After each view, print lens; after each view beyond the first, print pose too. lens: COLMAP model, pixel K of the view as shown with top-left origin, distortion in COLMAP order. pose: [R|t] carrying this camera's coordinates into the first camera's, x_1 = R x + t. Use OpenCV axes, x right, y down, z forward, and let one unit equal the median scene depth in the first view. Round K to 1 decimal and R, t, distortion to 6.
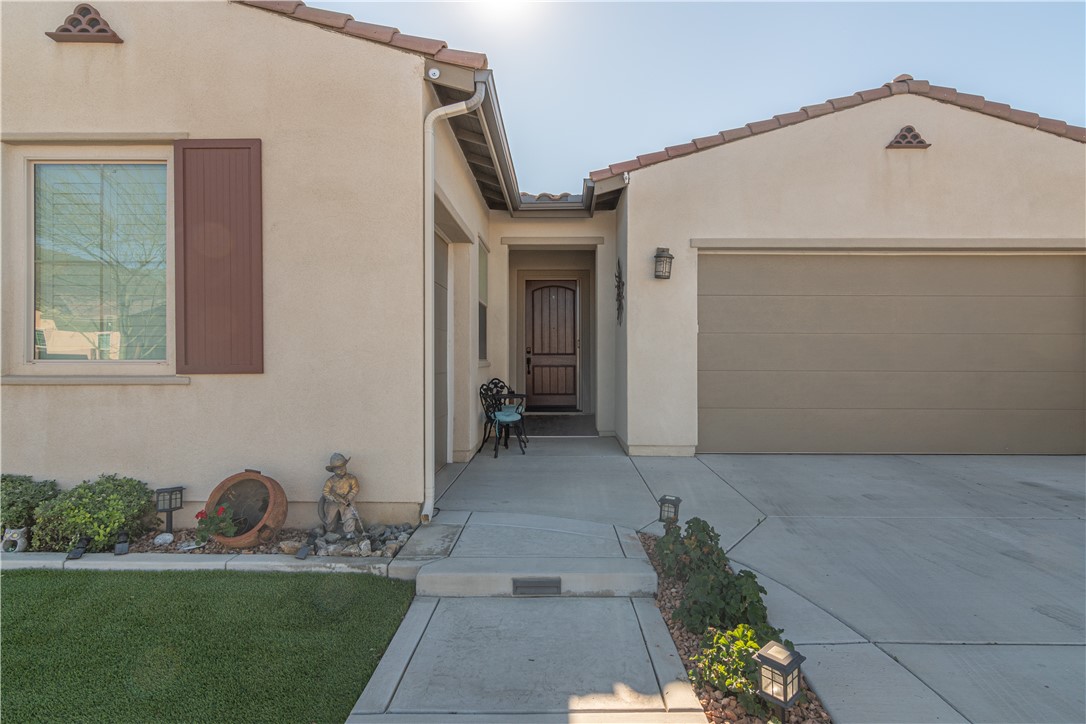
lens RADIAL K [[533.6, 0, 541.8], [0, 533.6, 351.6], [0, 0, 1]] dist [-0.001759, 0.000792]
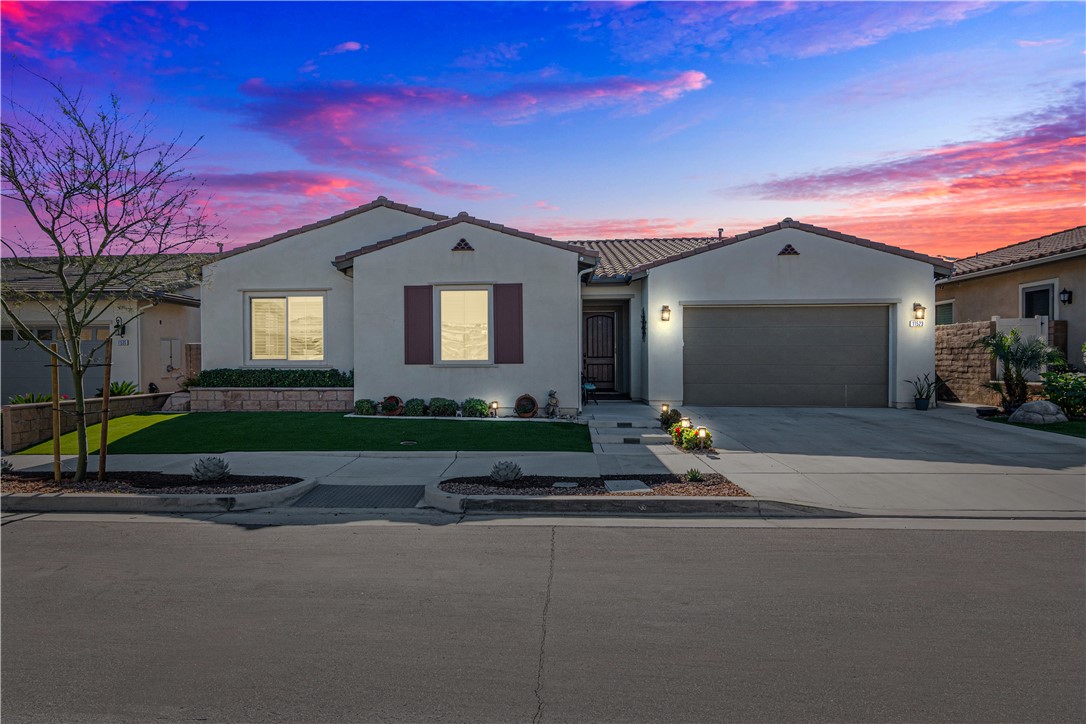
lens RADIAL K [[533.6, 0, 505.3], [0, 533.6, 363.7], [0, 0, 1]] dist [-0.001759, 0.000792]
pose [[0.996146, -0.002231, -0.087683, -0.212509], [0.003443, 0.999901, 0.013672, 0.001428], [0.087644, -0.013921, 0.996055, -1.123186]]
